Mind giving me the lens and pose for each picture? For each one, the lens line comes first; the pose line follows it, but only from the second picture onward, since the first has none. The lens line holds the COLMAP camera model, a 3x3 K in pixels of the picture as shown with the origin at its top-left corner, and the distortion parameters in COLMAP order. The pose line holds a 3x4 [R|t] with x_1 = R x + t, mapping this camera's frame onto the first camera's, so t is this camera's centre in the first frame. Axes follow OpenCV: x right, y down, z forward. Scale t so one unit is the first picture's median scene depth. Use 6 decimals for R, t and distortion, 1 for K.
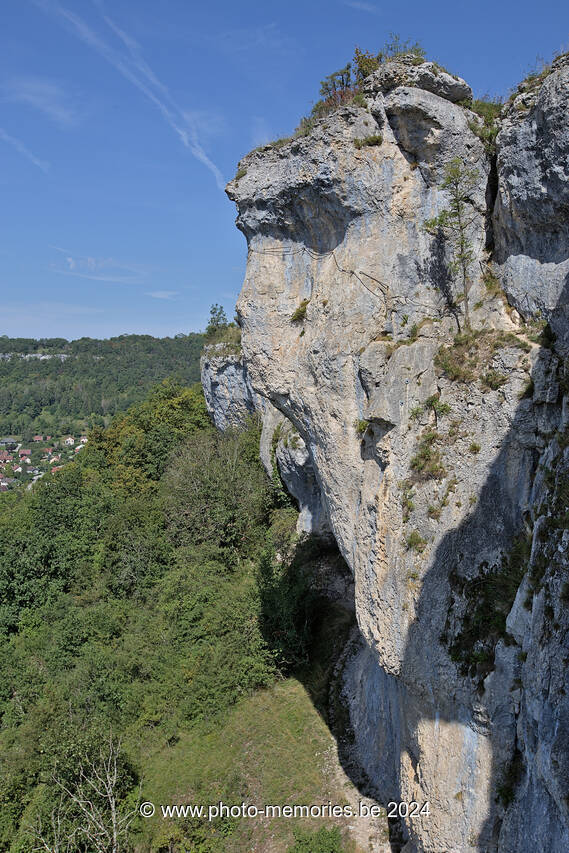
lens RADIAL K [[804.1, 0, 284.5], [0, 804.1, 426.5], [0, 0, 1]] dist [0.032021, 0.115412]
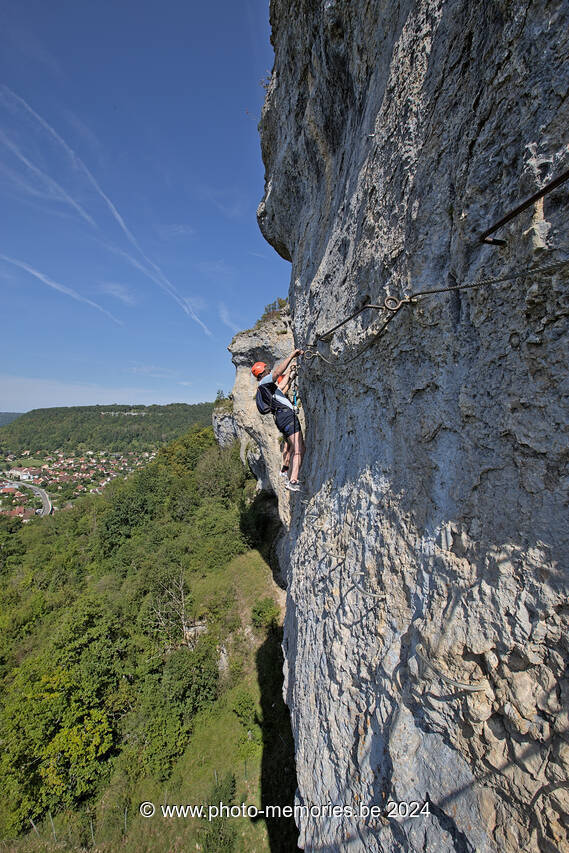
lens RADIAL K [[387.4, 0, 284.5], [0, 387.4, 426.5], [0, 0, 1]] dist [-0.072378, 0.044510]
pose [[0.996297, -0.001826, 0.085959, 0.000761], [0.006423, 0.998562, -0.053228, 0.010972], [-0.085738, 0.053583, 0.994876, -0.108456]]
